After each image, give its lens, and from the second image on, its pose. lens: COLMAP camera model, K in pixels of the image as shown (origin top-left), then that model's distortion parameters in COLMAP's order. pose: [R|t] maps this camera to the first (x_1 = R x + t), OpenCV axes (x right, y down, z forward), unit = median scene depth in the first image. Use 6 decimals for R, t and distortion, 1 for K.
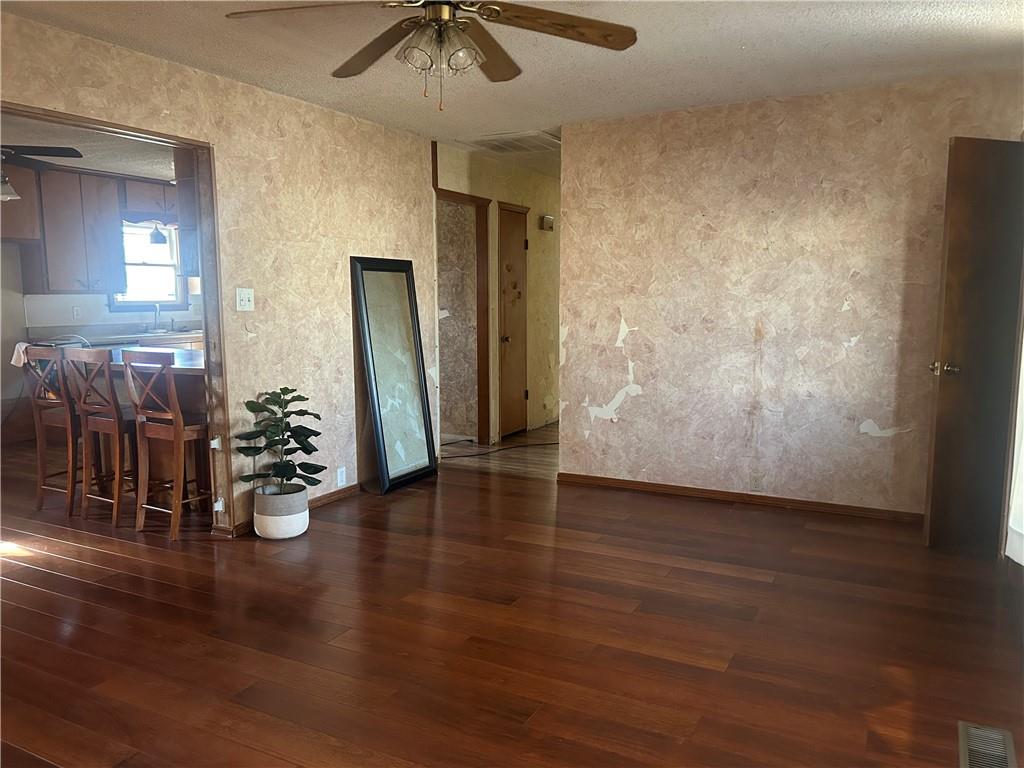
lens RADIAL K [[780.8, 0, 518.9], [0, 780.8, 392.6], [0, 0, 1]] dist [0.037700, -0.034416]
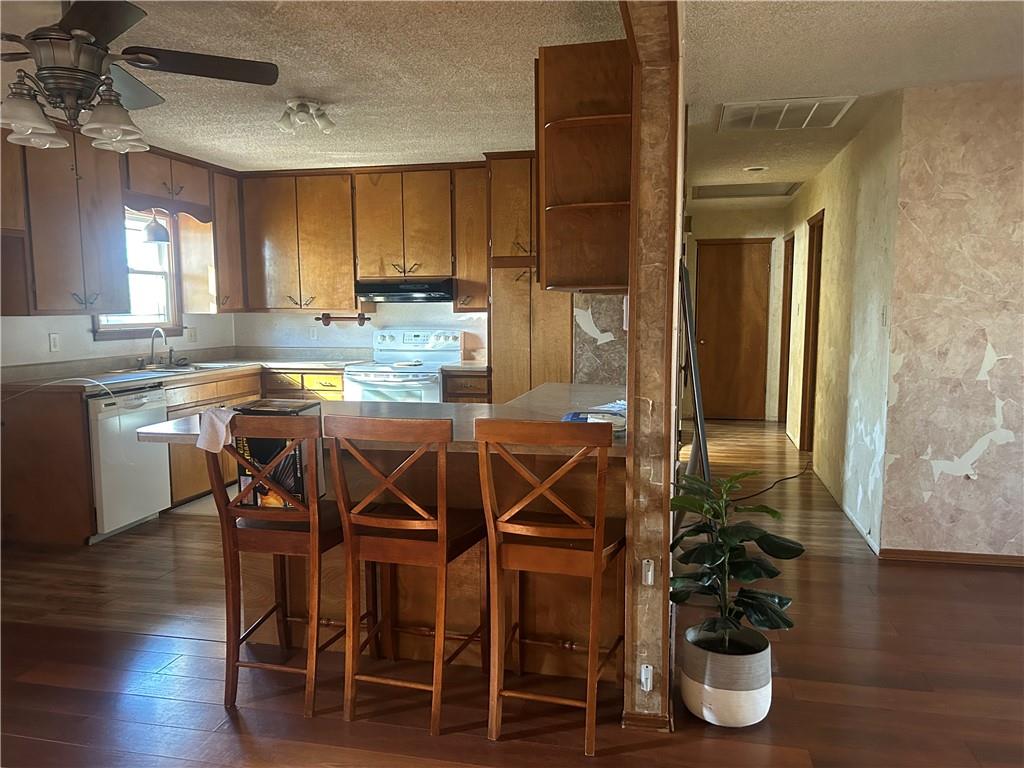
lens RADIAL K [[780.8, 0, 505.3], [0, 780.8, 377.4], [0, 0, 1]] dist [0.037700, -0.034416]
pose [[0.966127, -0.026516, 0.256701, -0.515128], [0.035933, 0.998840, -0.032063, -0.053564], [-0.255553, 0.040201, 0.965959, 0.376820]]
